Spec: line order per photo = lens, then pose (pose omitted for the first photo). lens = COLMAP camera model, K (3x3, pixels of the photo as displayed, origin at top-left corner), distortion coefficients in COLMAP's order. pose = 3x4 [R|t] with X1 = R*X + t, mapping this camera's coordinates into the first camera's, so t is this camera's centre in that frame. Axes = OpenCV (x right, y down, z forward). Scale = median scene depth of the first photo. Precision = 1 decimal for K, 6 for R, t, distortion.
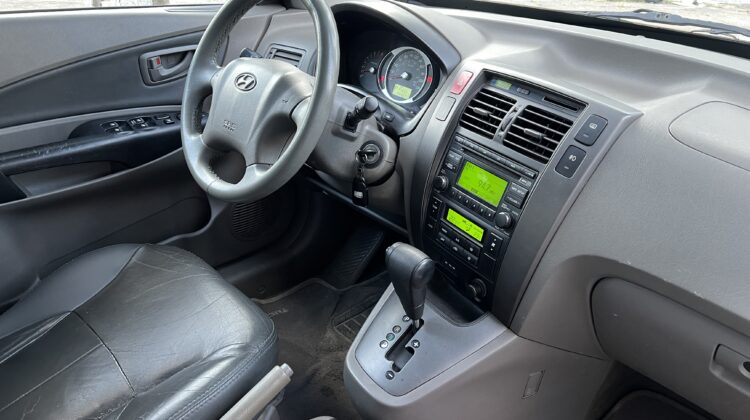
lens RADIAL K [[589.6, 0, 376.6], [0, 589.6, 220.4], [0, 0, 1]] dist [0.030789, -0.003896]
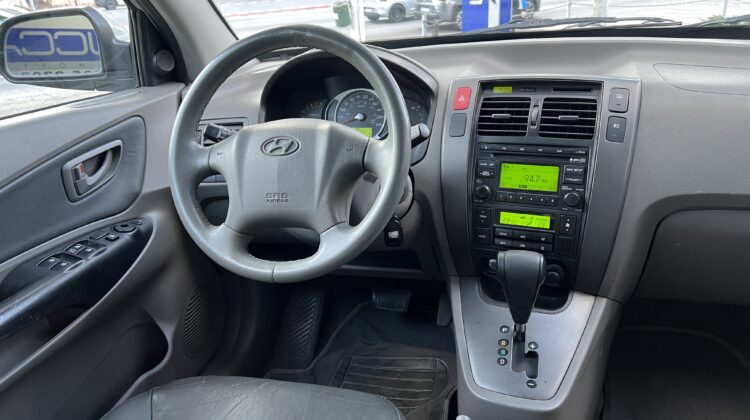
lens RADIAL K [[596.7, 0, 375.0], [0, 596.7, 210.0], [0, 0, 1]] dist [0.050935, -0.000679]
pose [[0.839996, -0.289118, 0.459148, -0.547852], [0.348469, 0.936087, -0.048074, -0.050347], [-0.415903, 0.200381, 0.887058, 0.157103]]
